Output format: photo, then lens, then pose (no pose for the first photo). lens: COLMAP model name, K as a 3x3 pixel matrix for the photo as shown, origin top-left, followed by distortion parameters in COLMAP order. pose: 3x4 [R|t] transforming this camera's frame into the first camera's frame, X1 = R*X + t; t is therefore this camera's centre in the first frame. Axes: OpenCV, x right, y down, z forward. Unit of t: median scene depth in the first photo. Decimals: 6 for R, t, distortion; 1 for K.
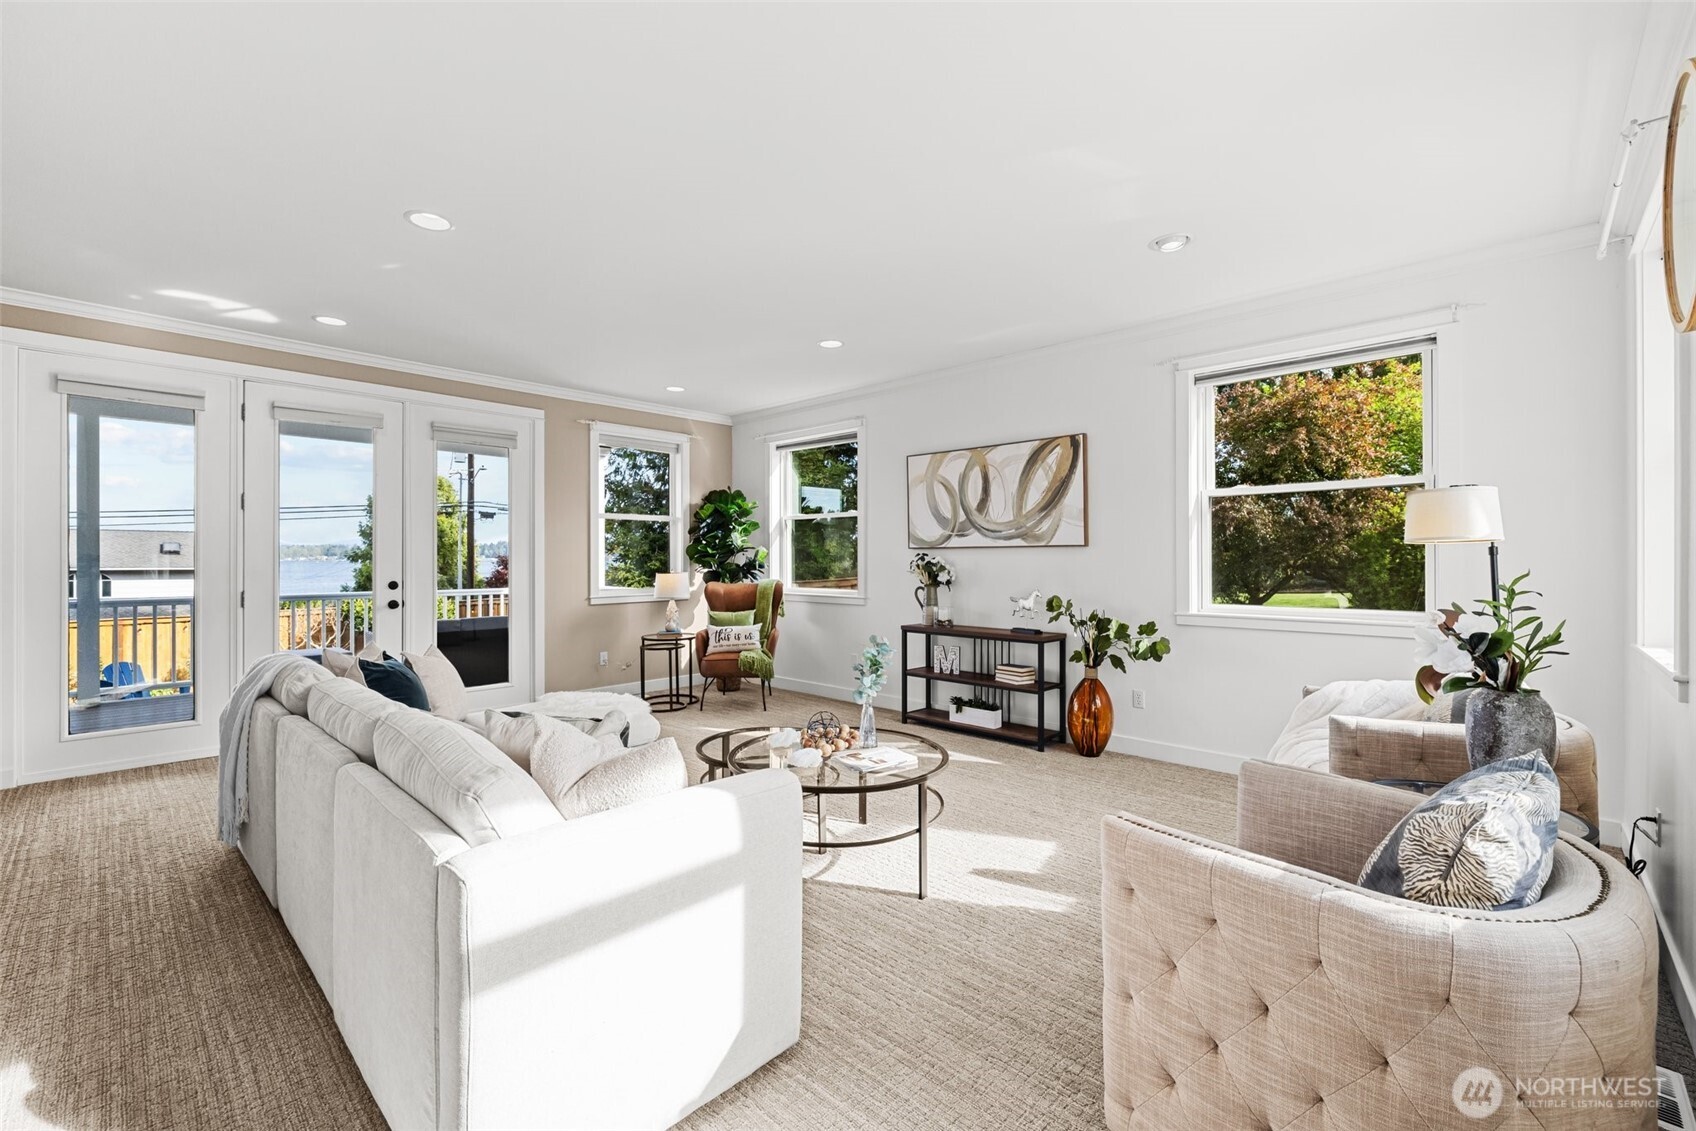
lens RADIAL K [[708.7, 0, 844.0], [0, 708.7, 562.4], [0, 0, 1]] dist [-0.001280, 0.000099]
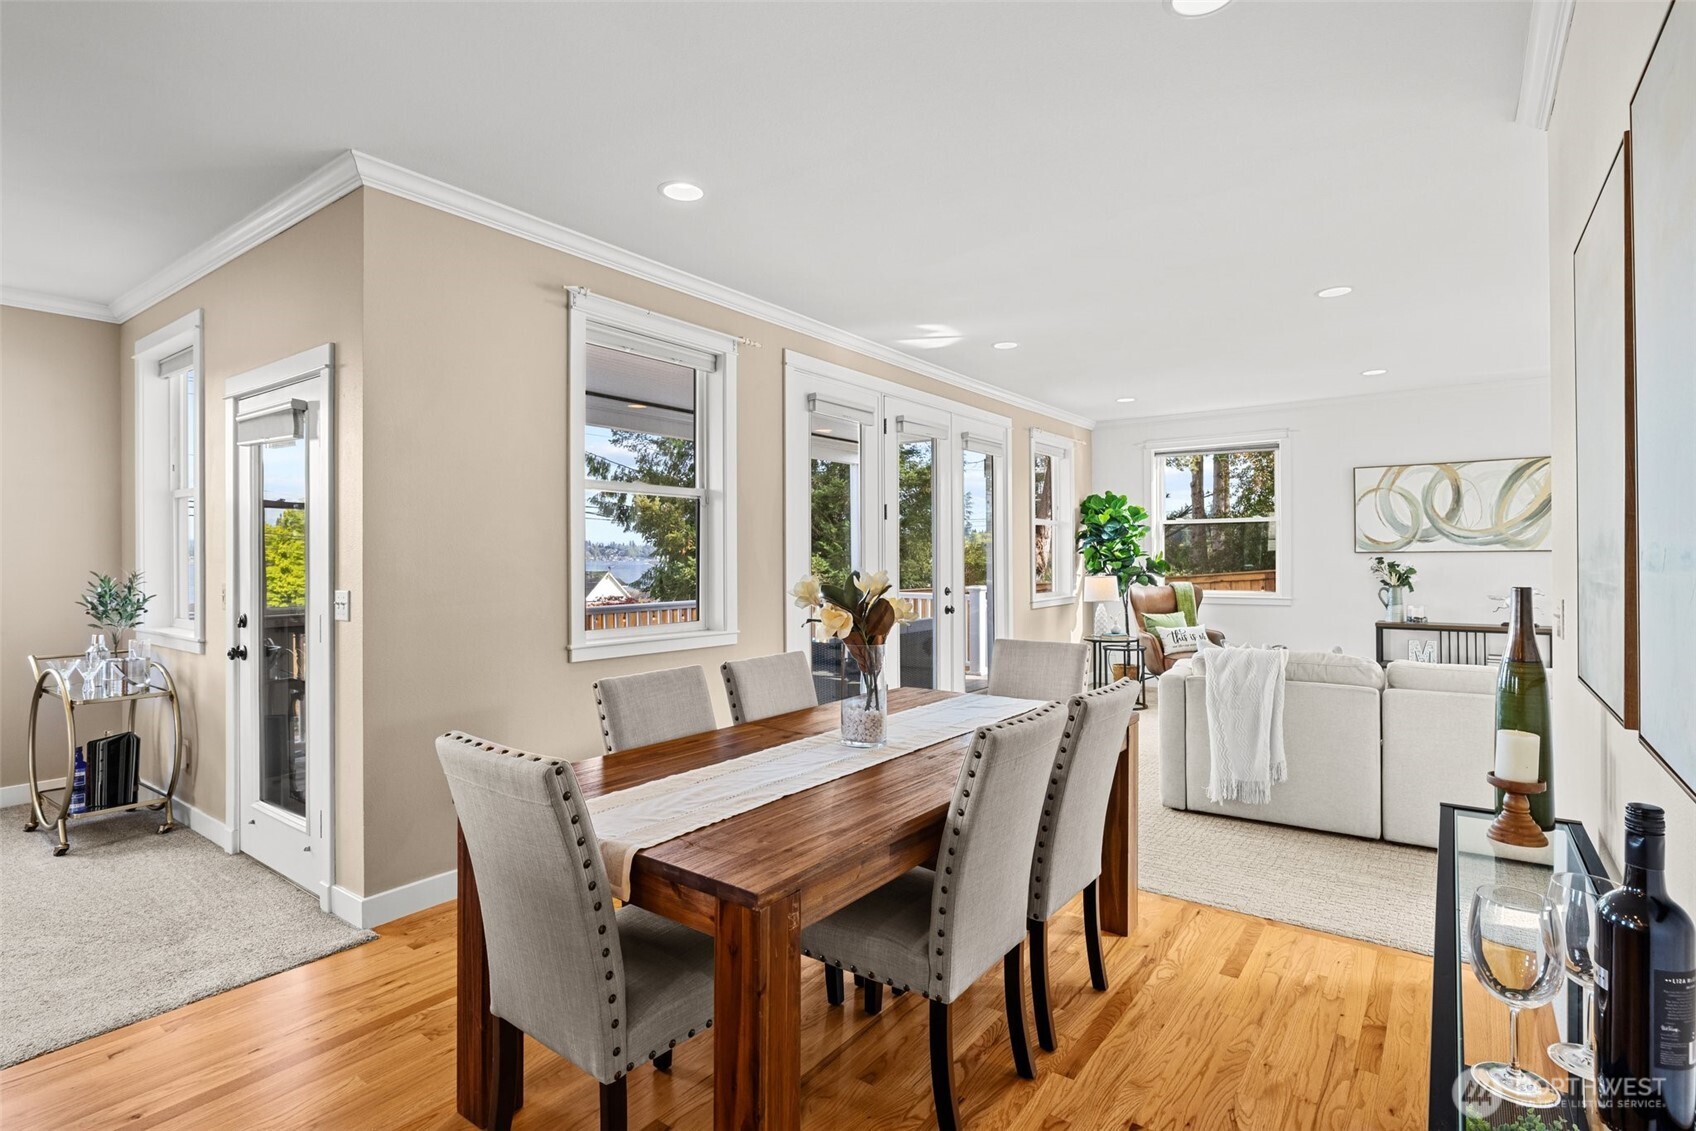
lens RADIAL K [[865.8, 0, 851.1], [0, 865.8, 557.2], [0, 0, 1]] dist [-0.001938, -0.000178]
pose [[0.991581, -0.005533, 0.129372, -0.909127], [0.006393, 0.999960, -0.006234, -0.009945], [-0.129332, 0.007008, 0.991577, -0.231498]]
